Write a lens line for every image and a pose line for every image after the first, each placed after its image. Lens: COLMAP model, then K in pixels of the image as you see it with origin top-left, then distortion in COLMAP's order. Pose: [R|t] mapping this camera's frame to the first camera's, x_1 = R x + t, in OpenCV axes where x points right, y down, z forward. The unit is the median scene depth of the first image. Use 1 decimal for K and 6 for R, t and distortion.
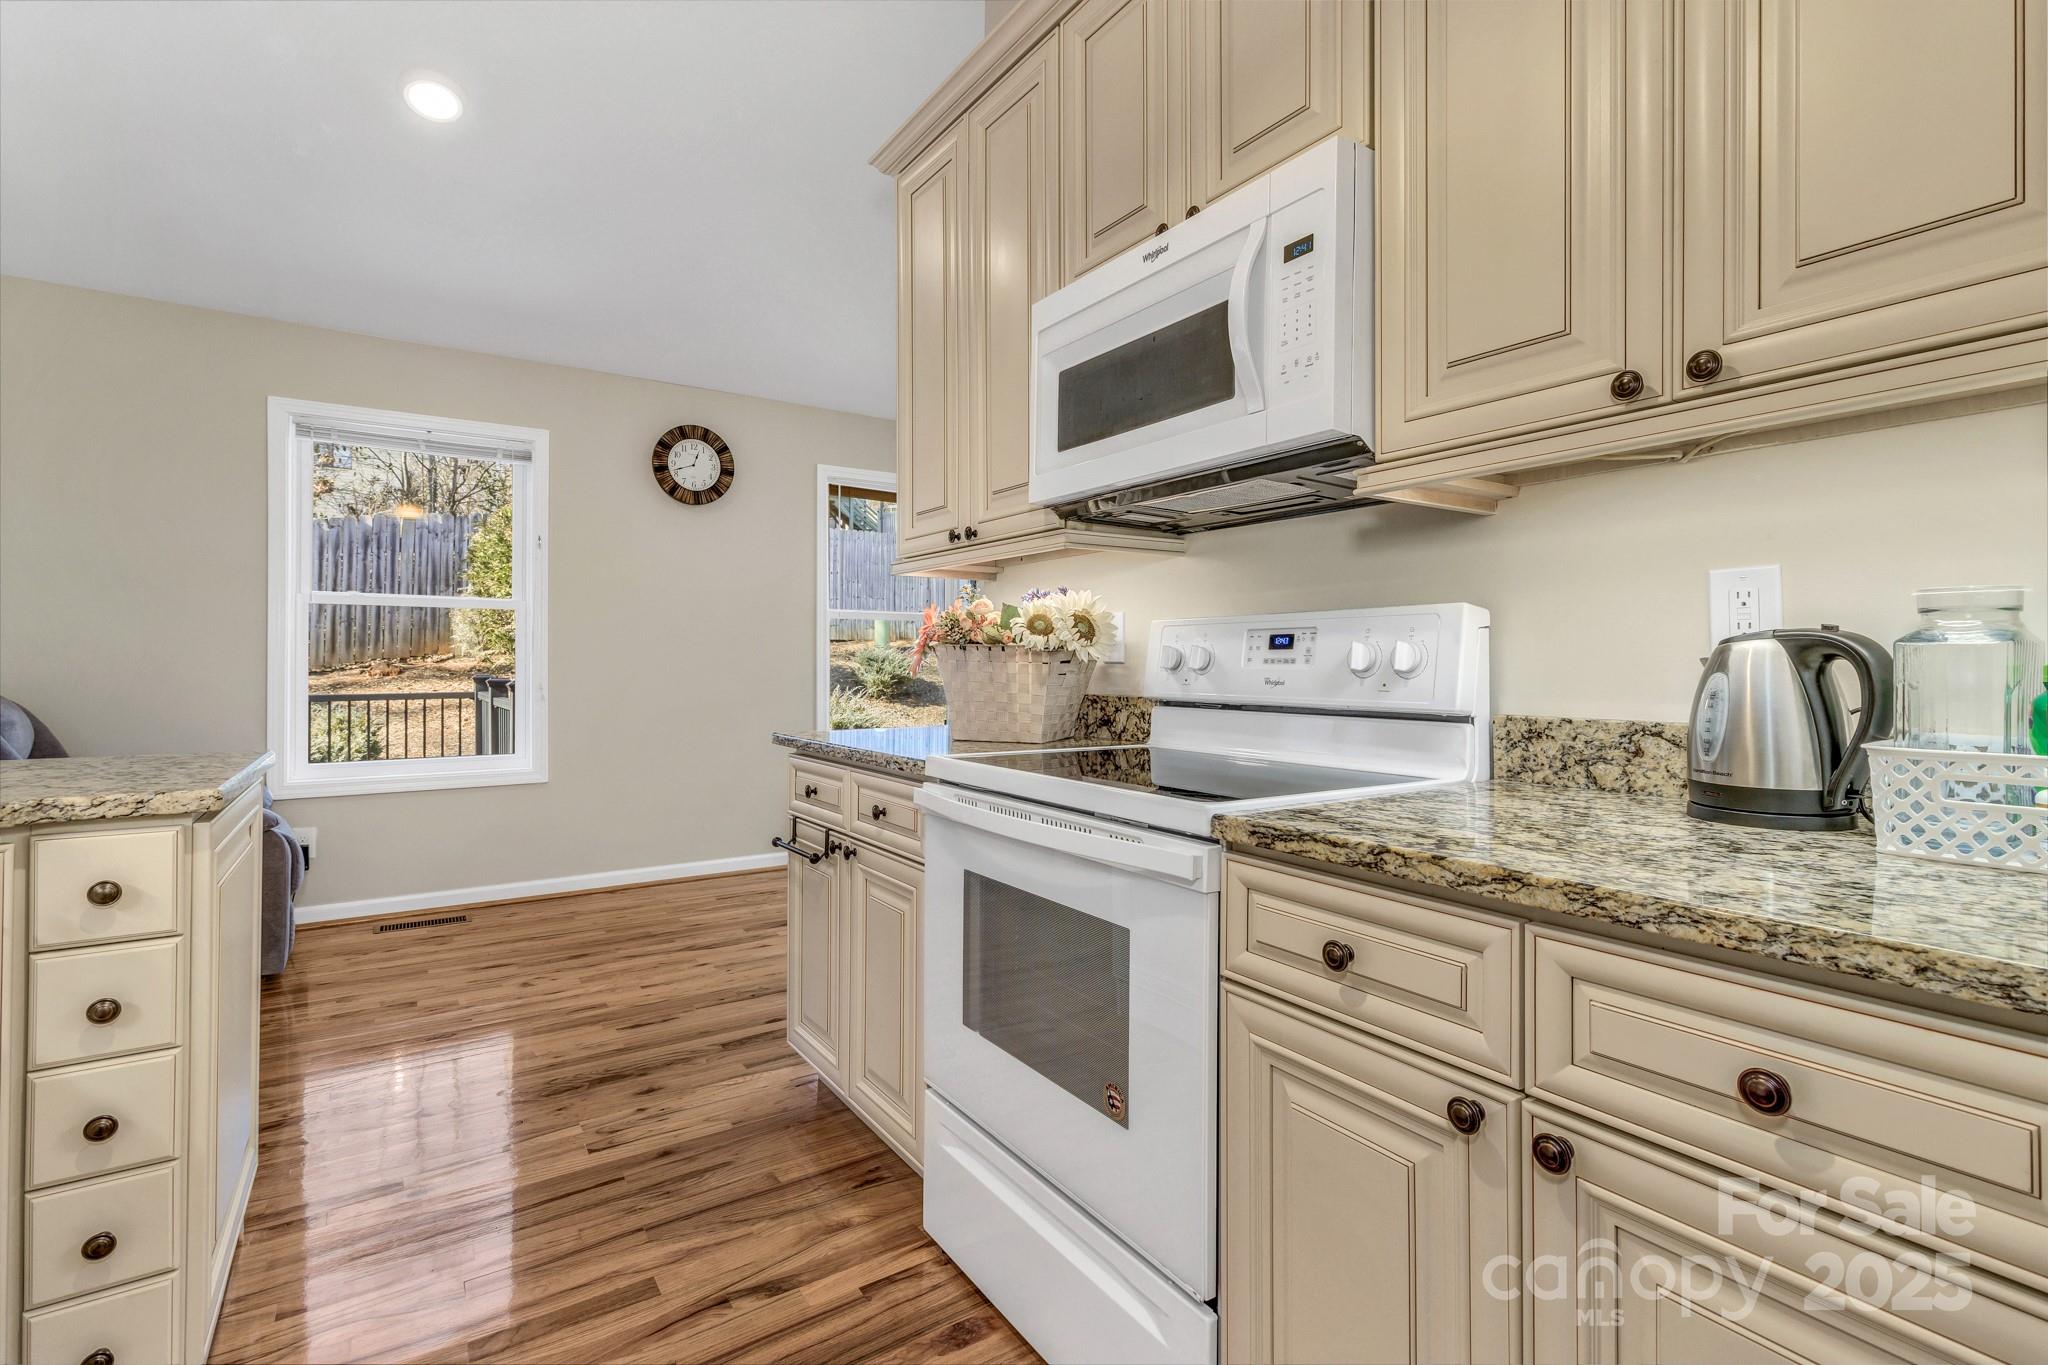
lens RADIAL K [[951.7, 0, 1021.1], [0, 951.7, 651.9], [0, 0, 1]] dist [0.002202, 0.000069]
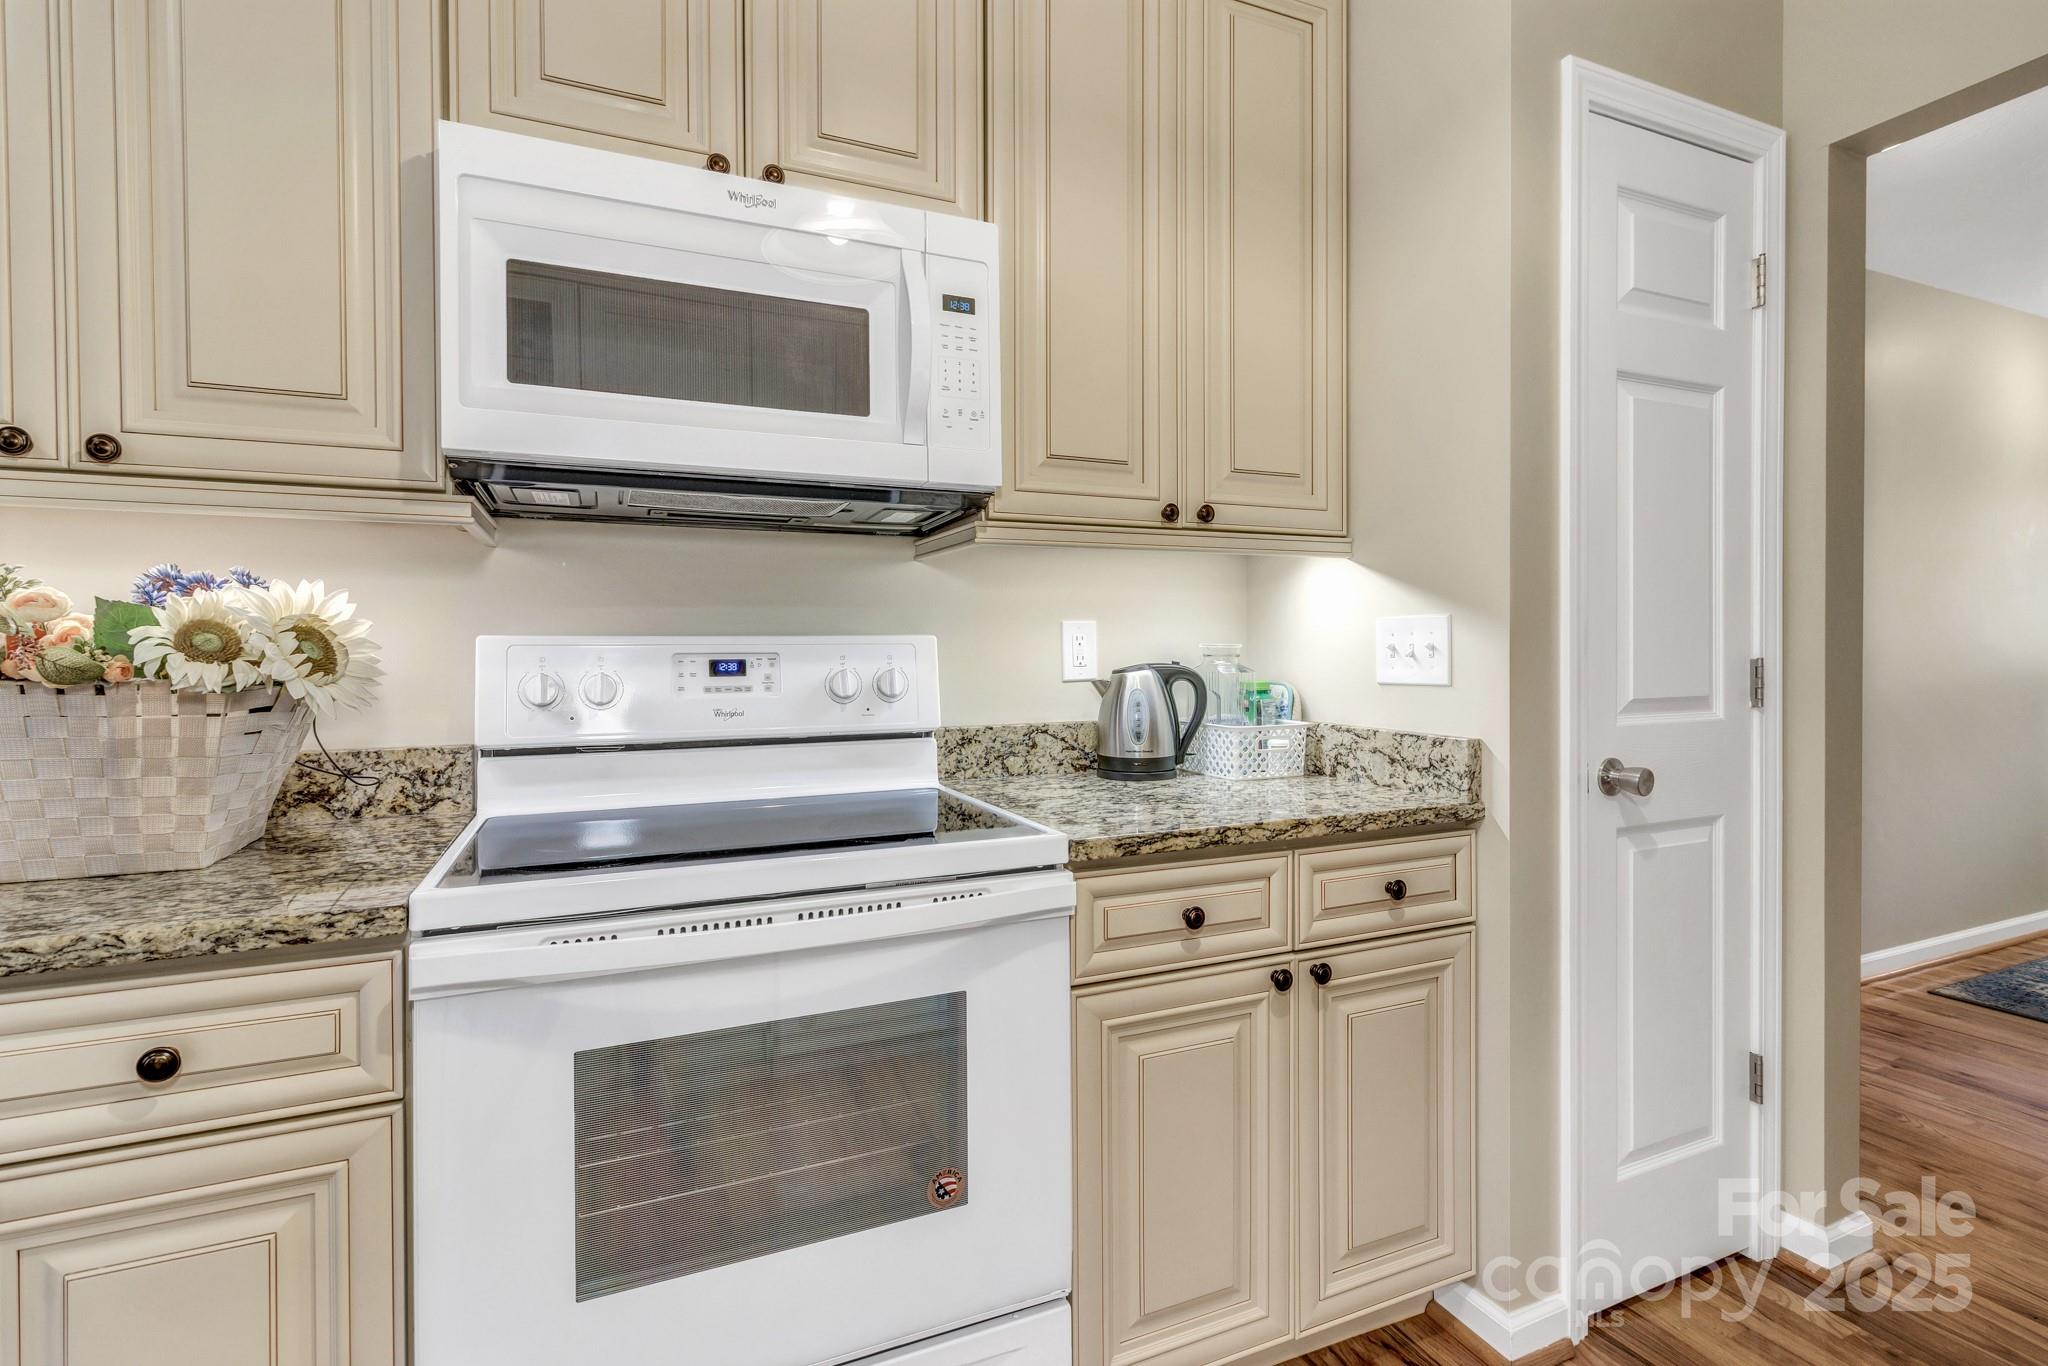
lens RADIAL K [[951.7, 0, 1032.1], [0, 951.7, 661.2], [0, 0, 1]] dist [0.002202, 0.000069]
pose [[0.167321, -0.017359, 0.985750, -0.746604], [-0.003590, 0.999828, 0.018216, -0.046424], [-0.985896, -0.006586, 0.167230, 0.741380]]
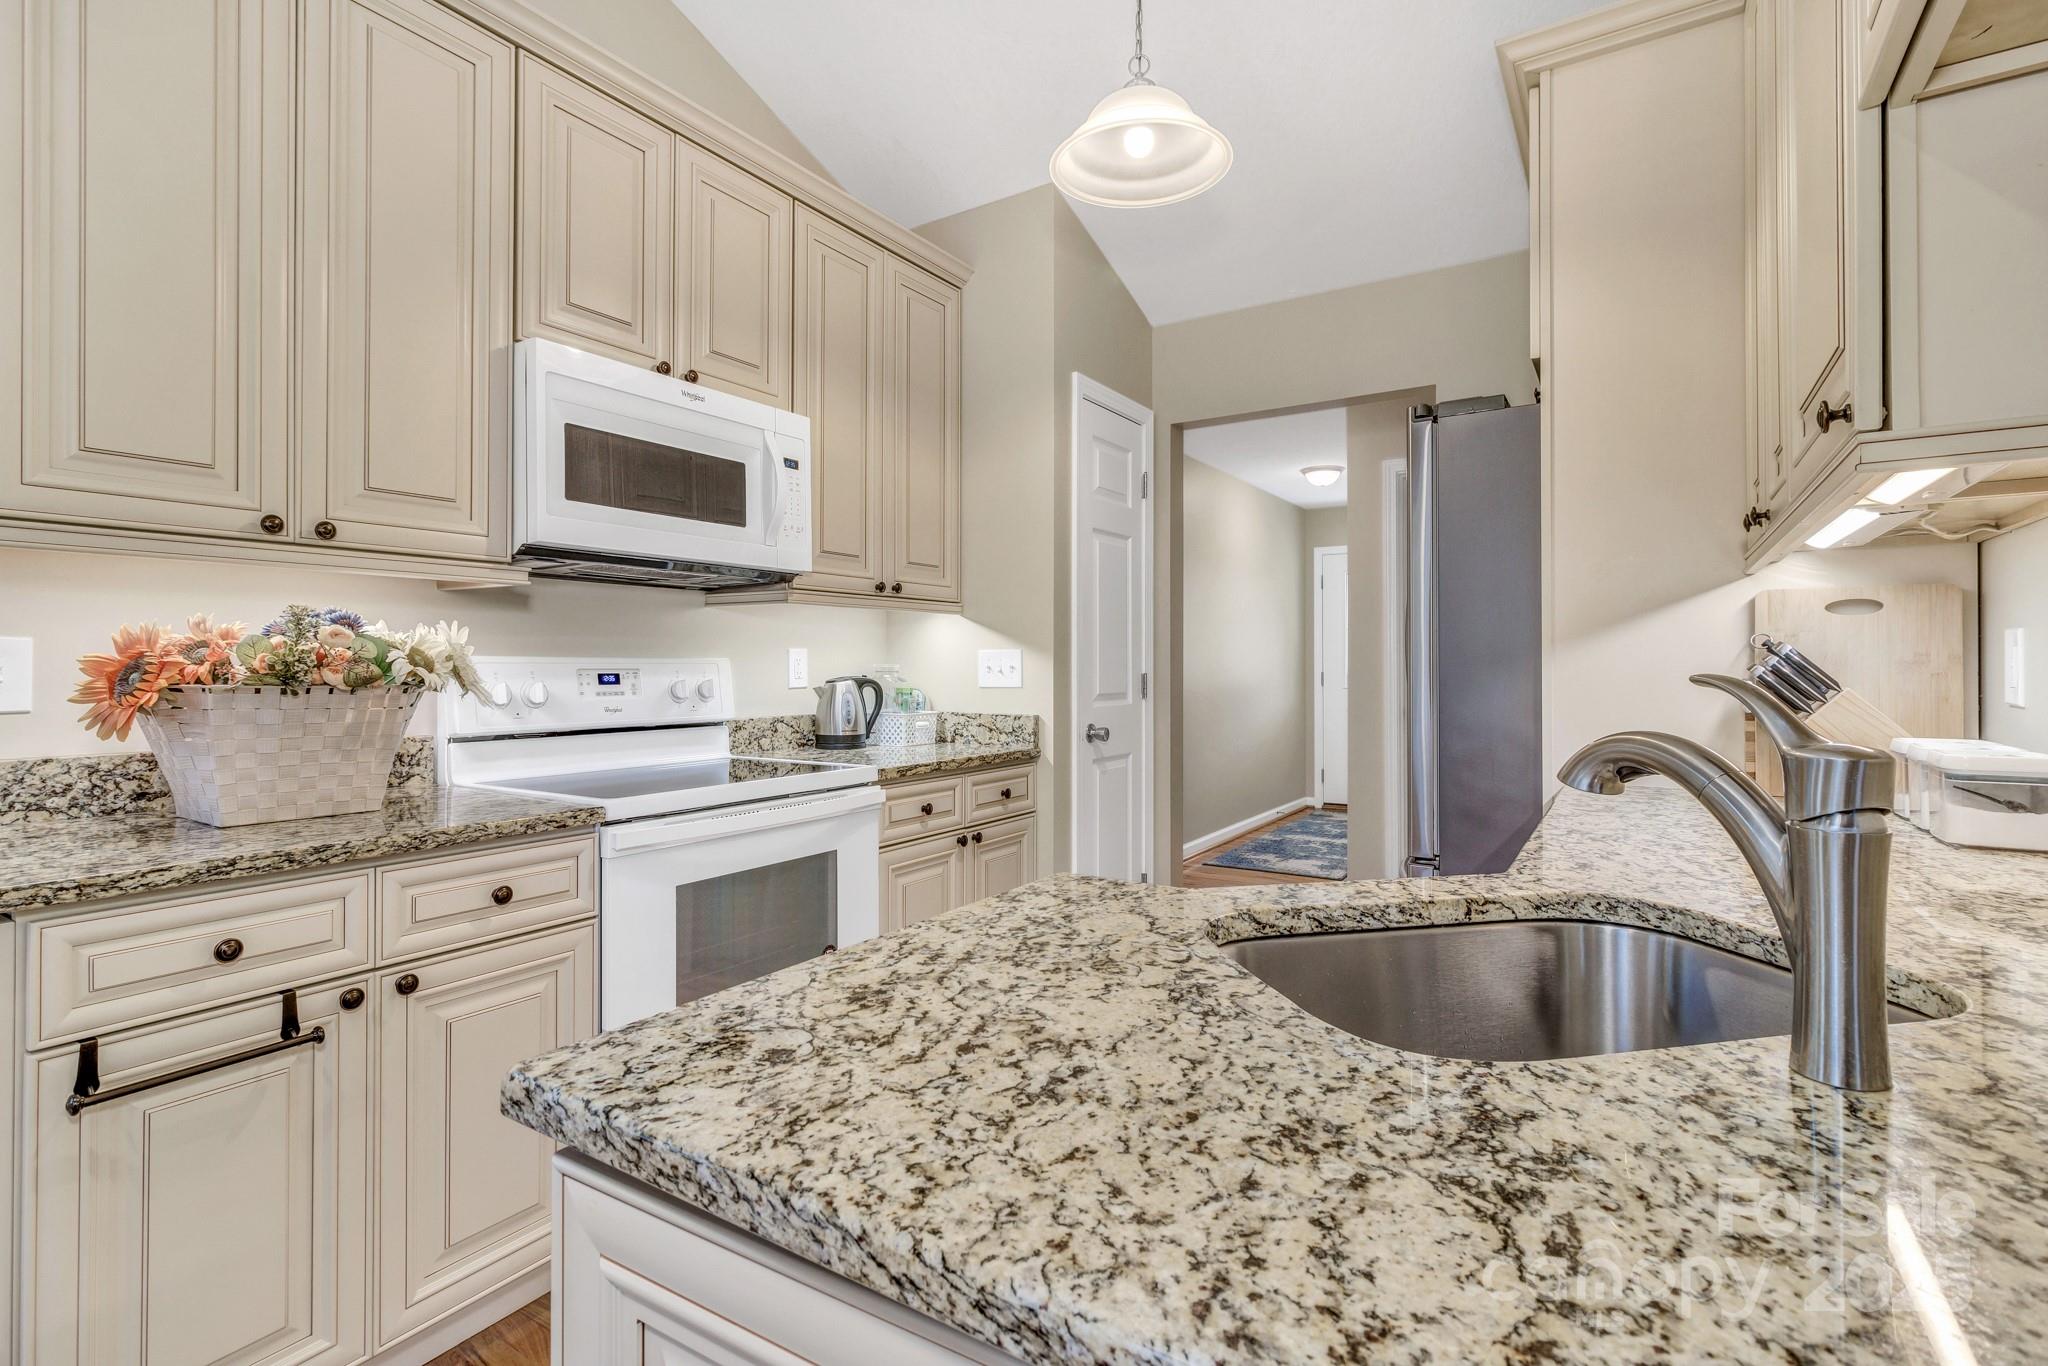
lens RADIAL K [[951.7, 0, 1023.4], [0, 951.7, 669.9], [0, 0, 1]] dist [0.002202, 0.000069]
pose [[-0.399507, -0.007167, 0.916702, -1.534835], [-0.010042, 0.999944, 0.003441, -0.045477], [-0.916675, -0.007831, -0.399557, 1.314484]]
